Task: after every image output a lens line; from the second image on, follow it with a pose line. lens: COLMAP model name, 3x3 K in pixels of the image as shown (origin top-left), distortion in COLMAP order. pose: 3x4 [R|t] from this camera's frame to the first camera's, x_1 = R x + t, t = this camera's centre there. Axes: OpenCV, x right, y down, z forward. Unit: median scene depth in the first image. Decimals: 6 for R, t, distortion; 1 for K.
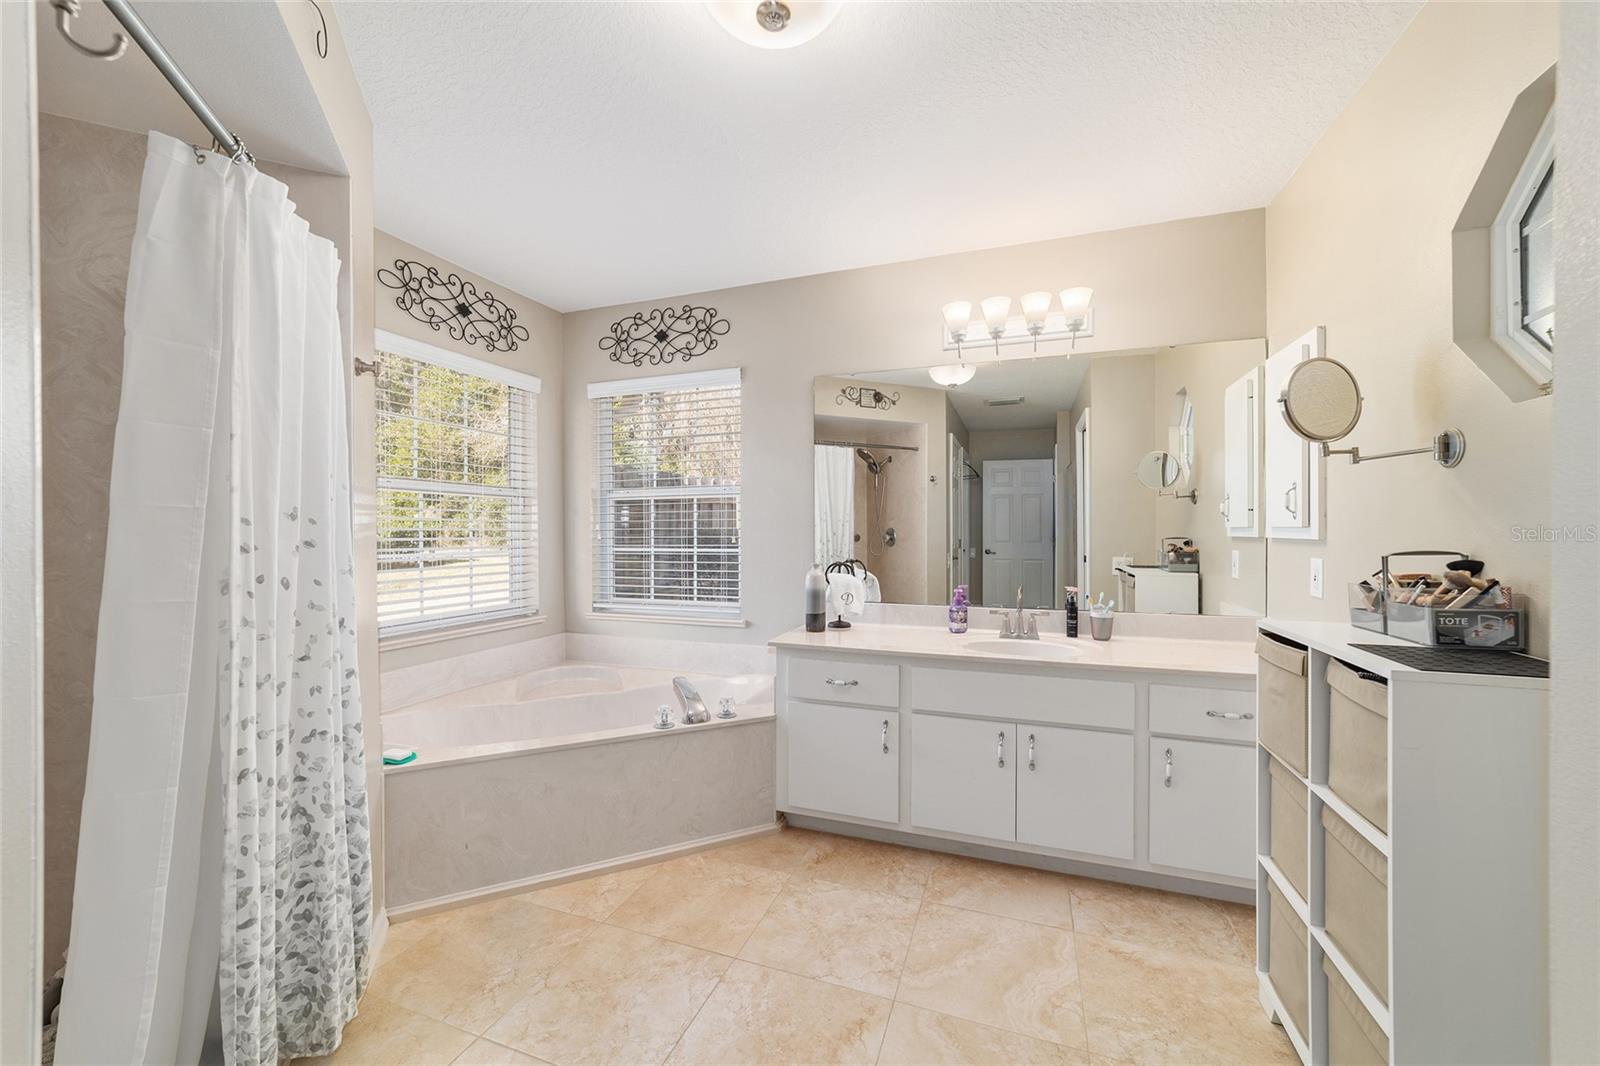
lens RADIAL K [[615.1, 0, 802.3], [0, 615.1, 530.2], [0, 0, 1]] dist [-0.003079, 0.002340]
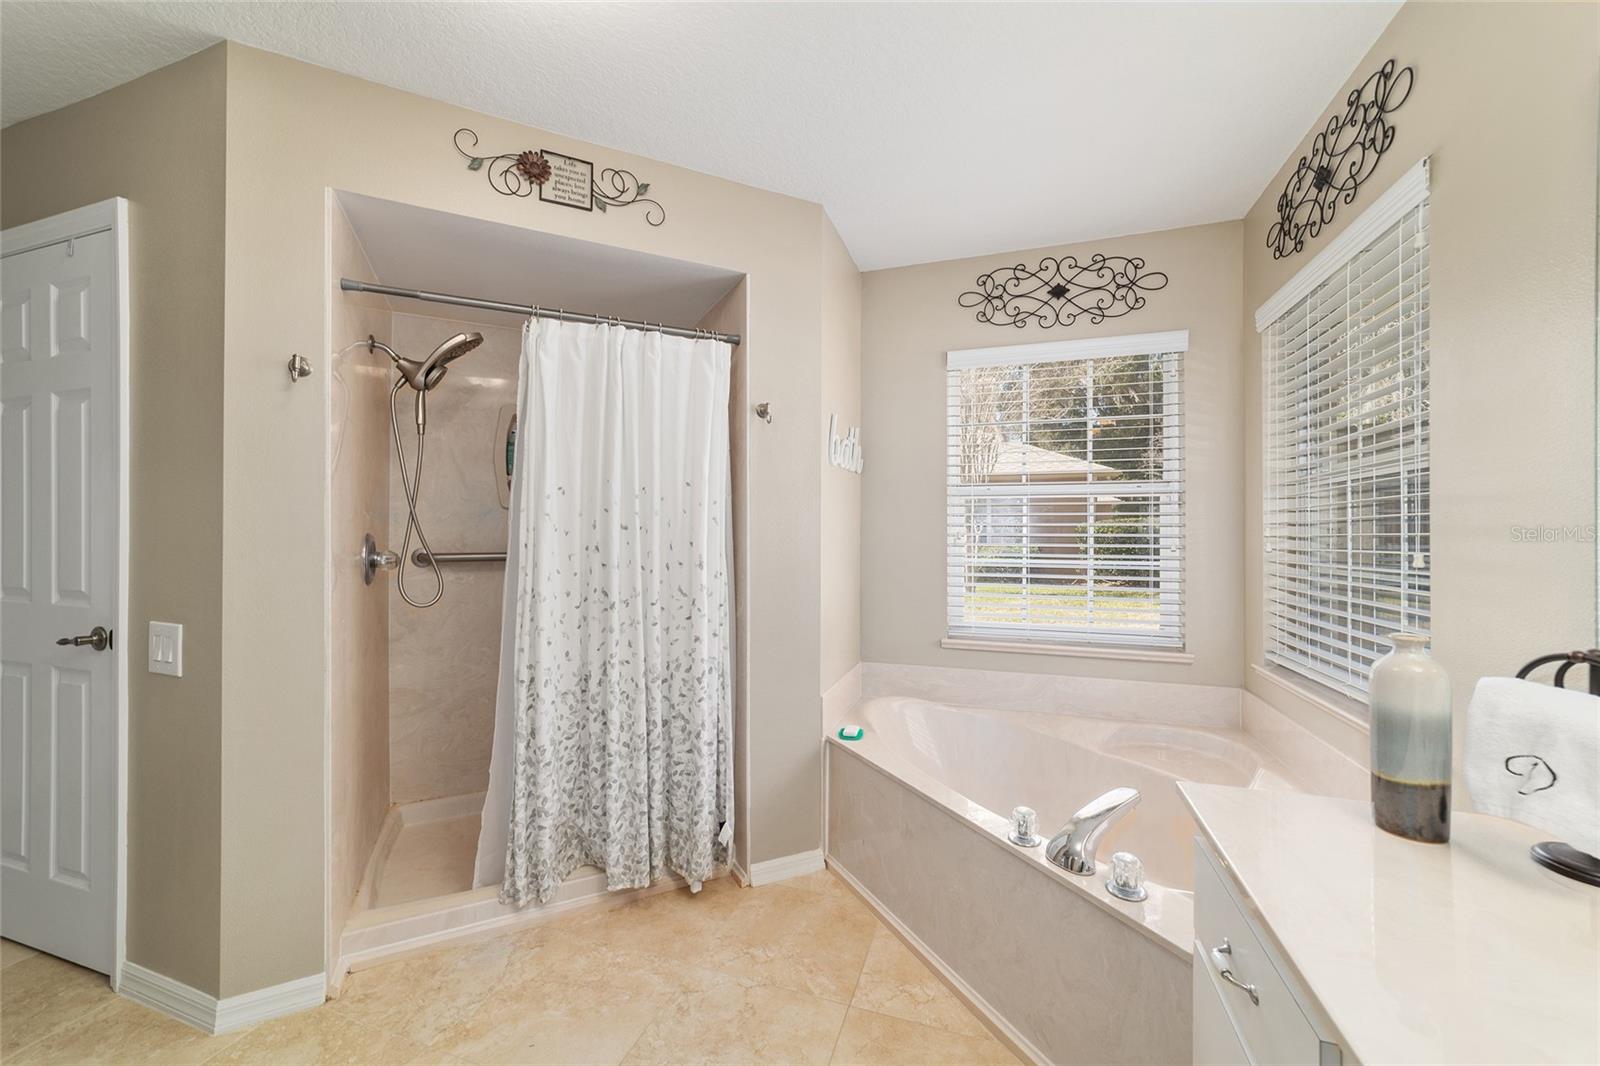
lens RADIAL K [[615.1, 0, 802.5], [0, 615.1, 532.7], [0, 0, 1]] dist [-0.003079, 0.002340]
pose [[0.020701, 0.001865, -0.999784, 0.343927], [-0.004339, 0.999989, 0.001775, -0.005670], [0.999776, 0.004301, 0.020709, 0.617291]]
